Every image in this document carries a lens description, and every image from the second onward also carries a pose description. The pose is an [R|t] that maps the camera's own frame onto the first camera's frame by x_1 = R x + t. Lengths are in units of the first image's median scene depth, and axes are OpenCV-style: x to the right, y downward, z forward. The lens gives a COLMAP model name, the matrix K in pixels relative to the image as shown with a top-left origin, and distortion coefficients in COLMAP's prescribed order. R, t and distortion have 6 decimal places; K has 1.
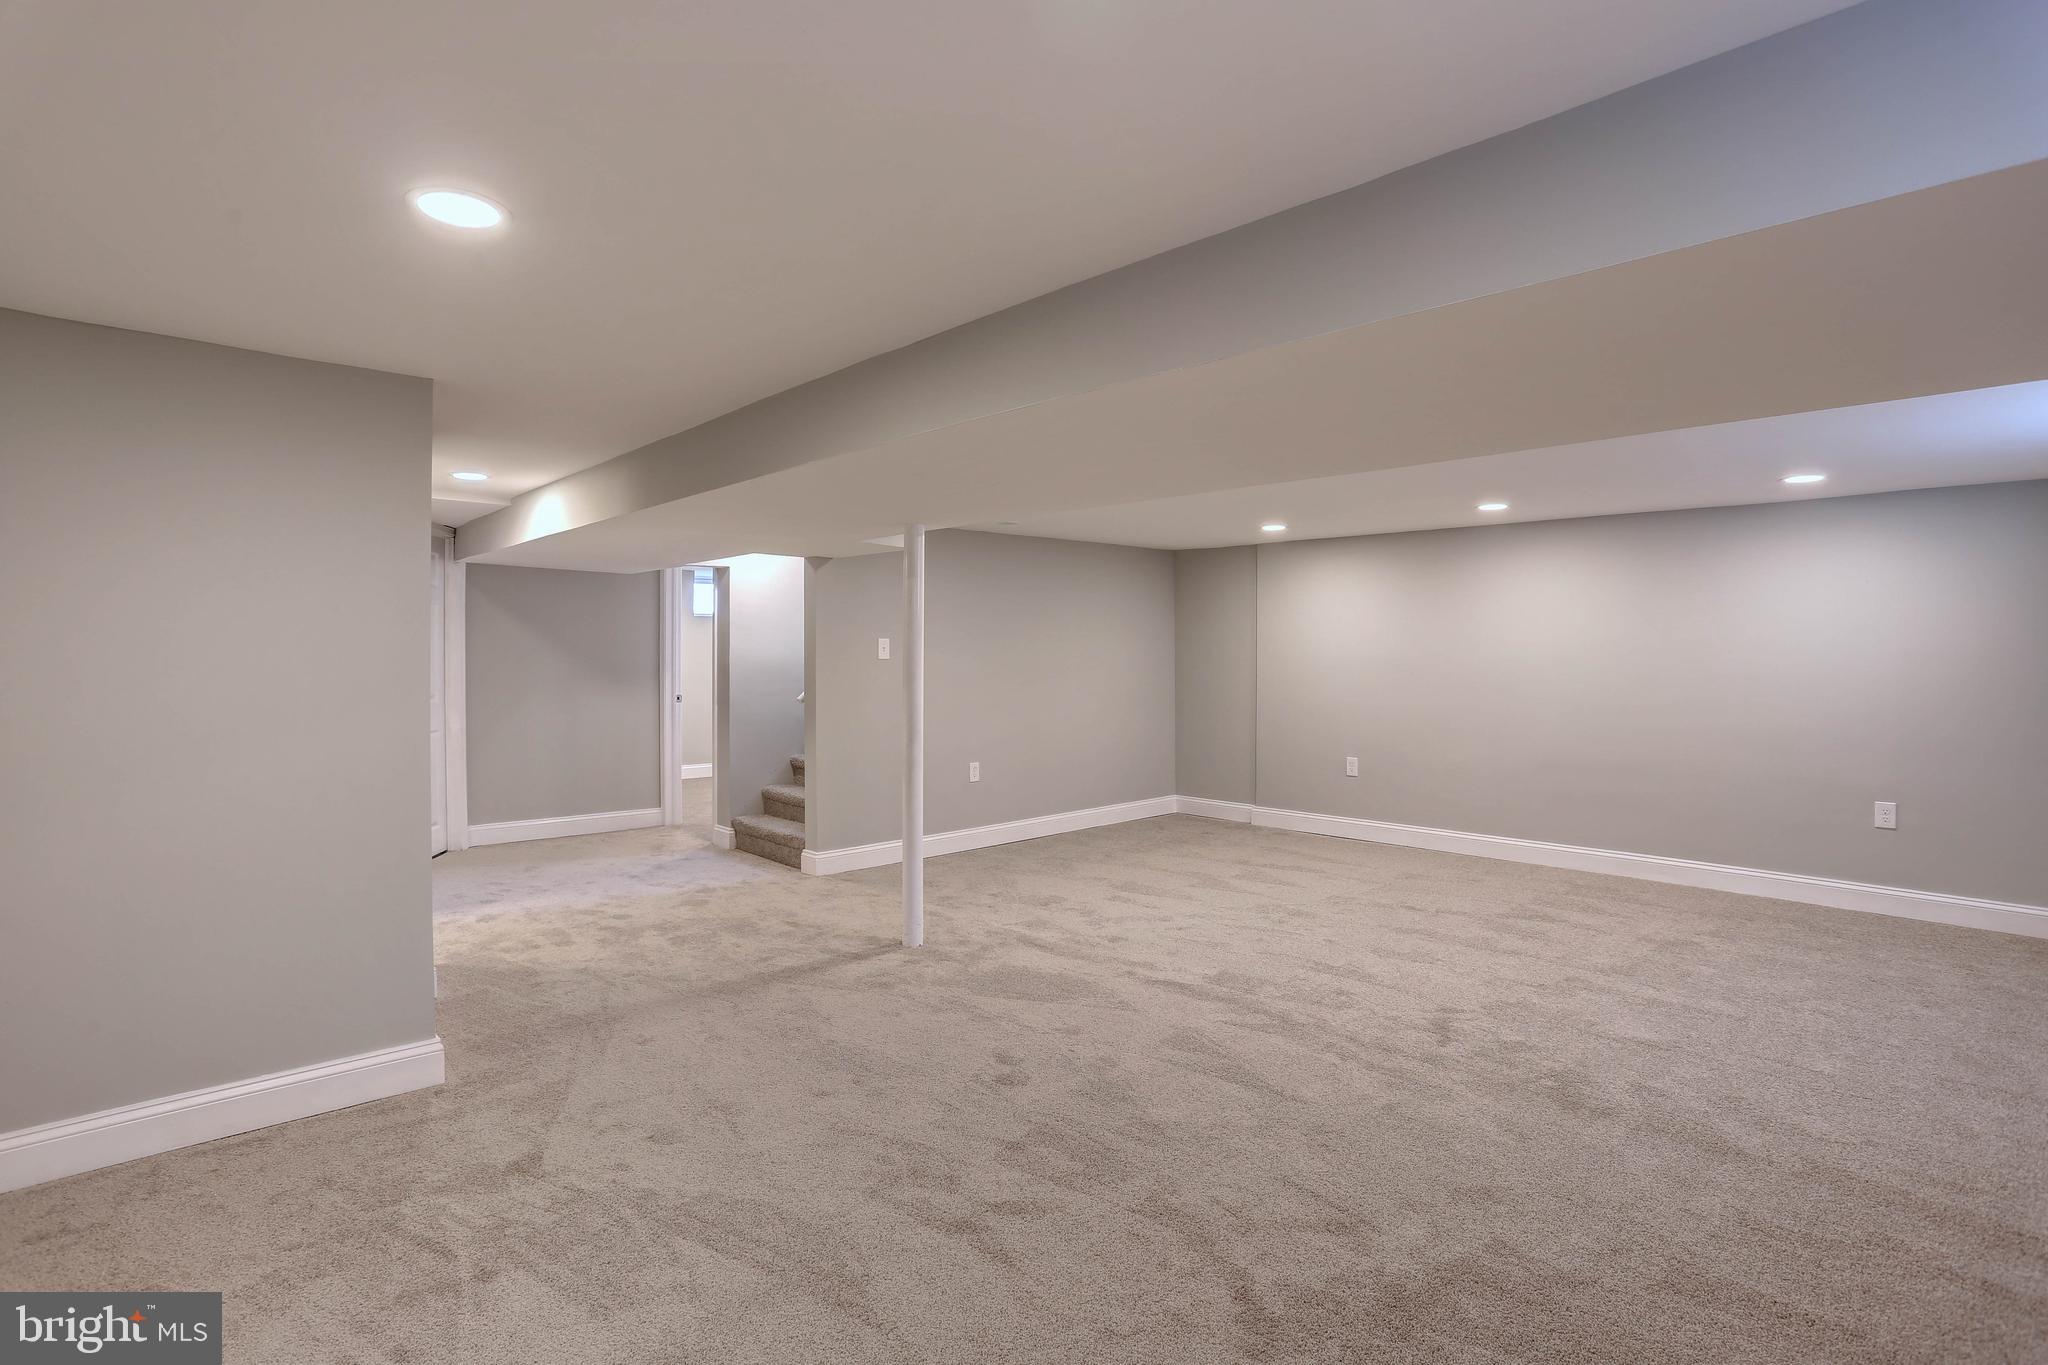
lens RADIAL K [[1010.2, 0, 1013.2], [0, 1010.2, 659.0], [0, 0, 1]] dist [-0.087617, 0.039601]
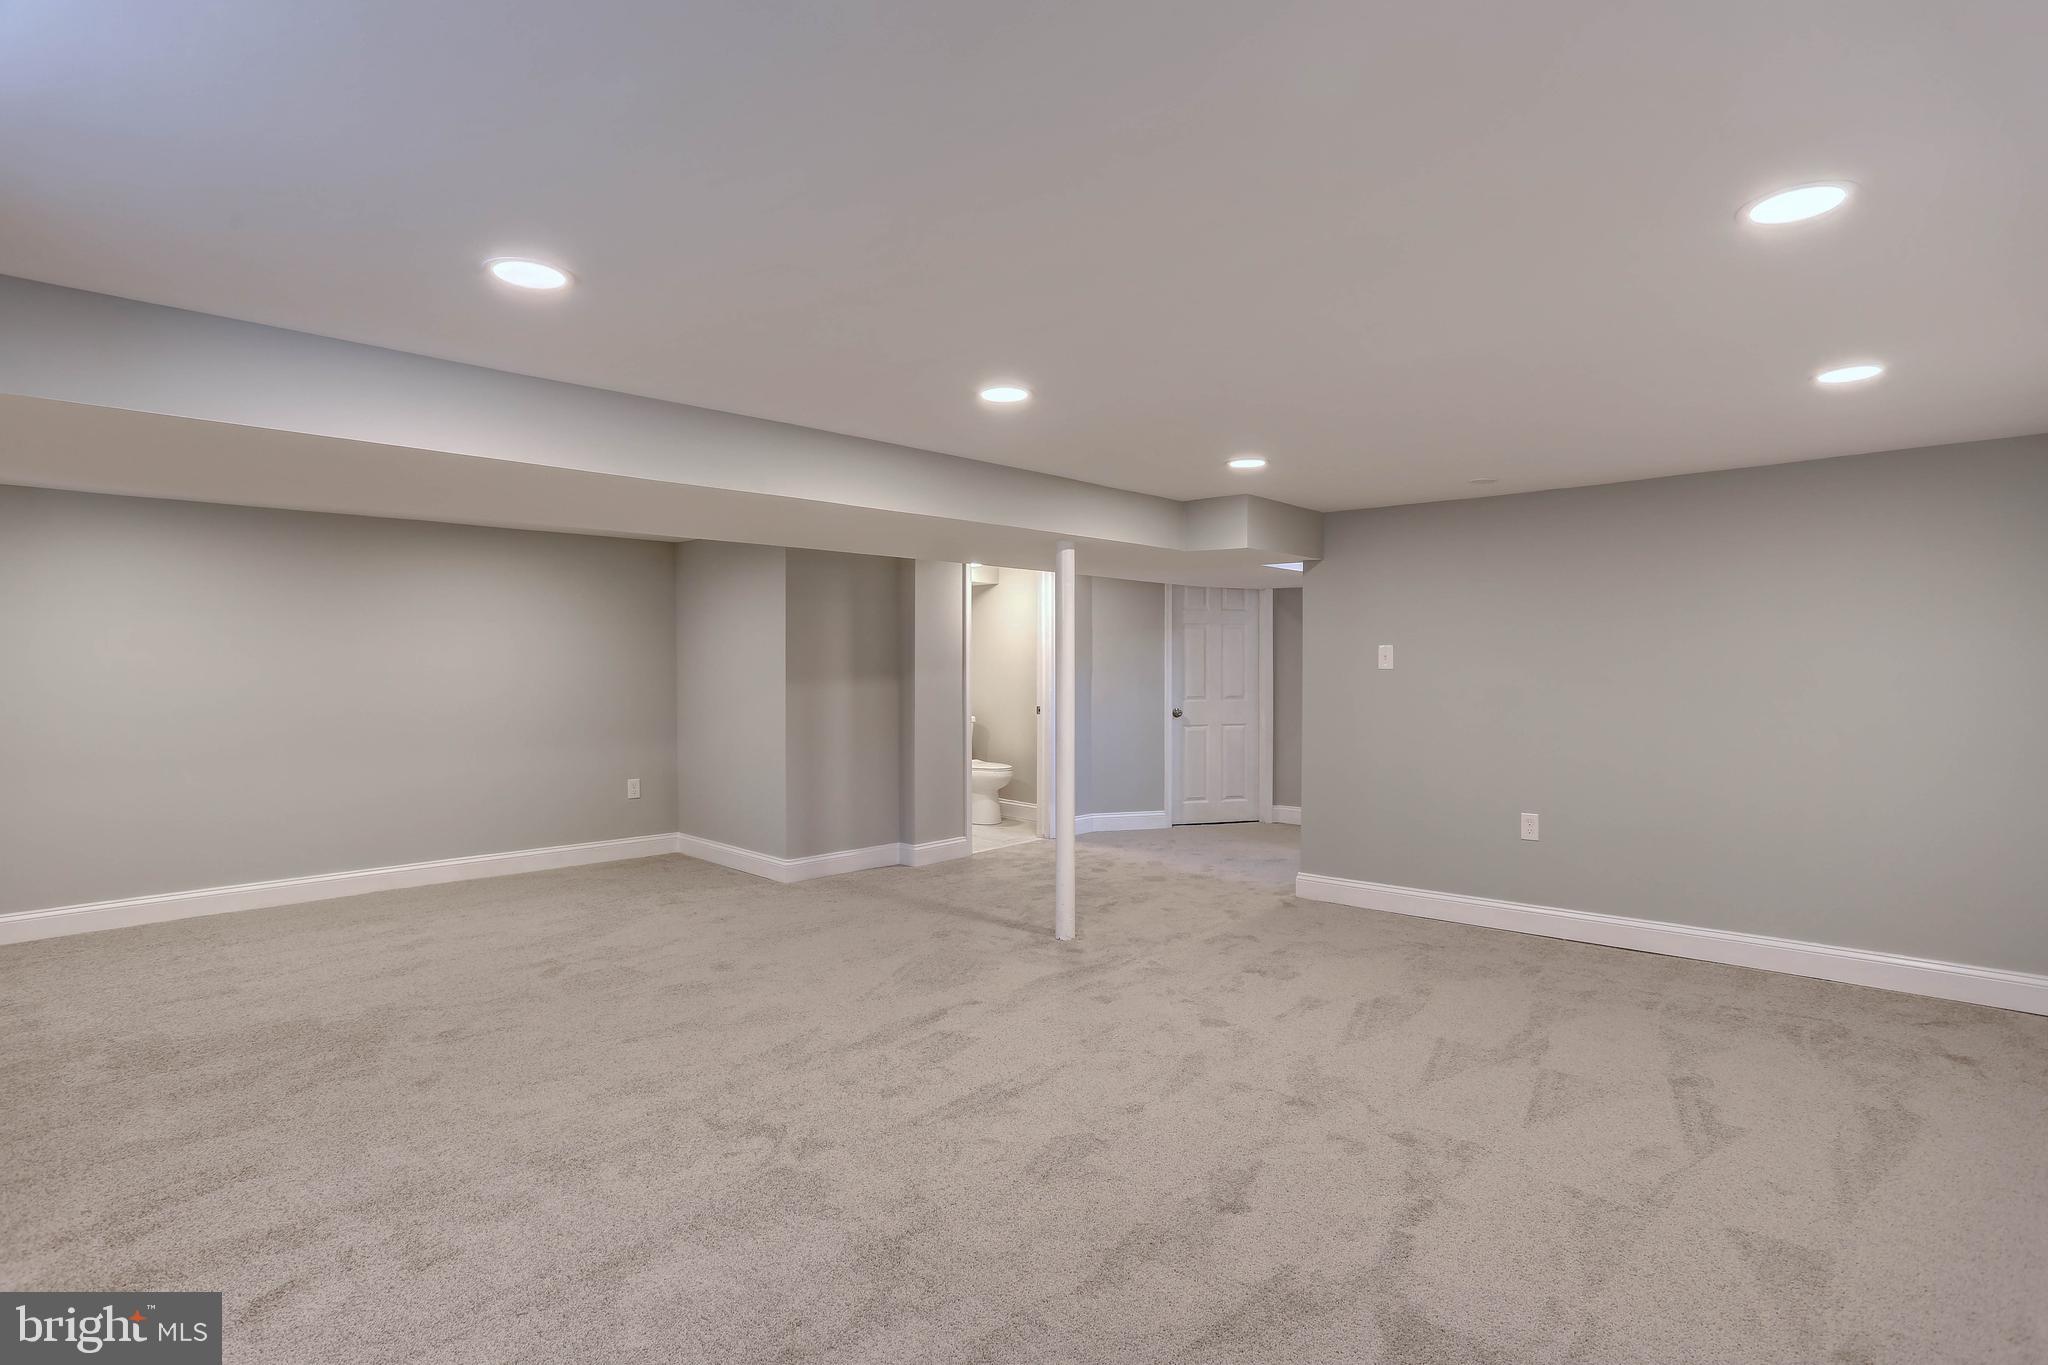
lens RADIAL K [[1010.2, 0, 1013.2], [0, 1010.2, 659.0], [0, 0, 1]] dist [-0.087617, 0.039601]
pose [[0.065596, -0.003821, -0.997839, 1.119324], [-0.004636, 0.999981, -0.004134, -0.004012], [0.997836, 0.004897, 0.065577, 1.036195]]
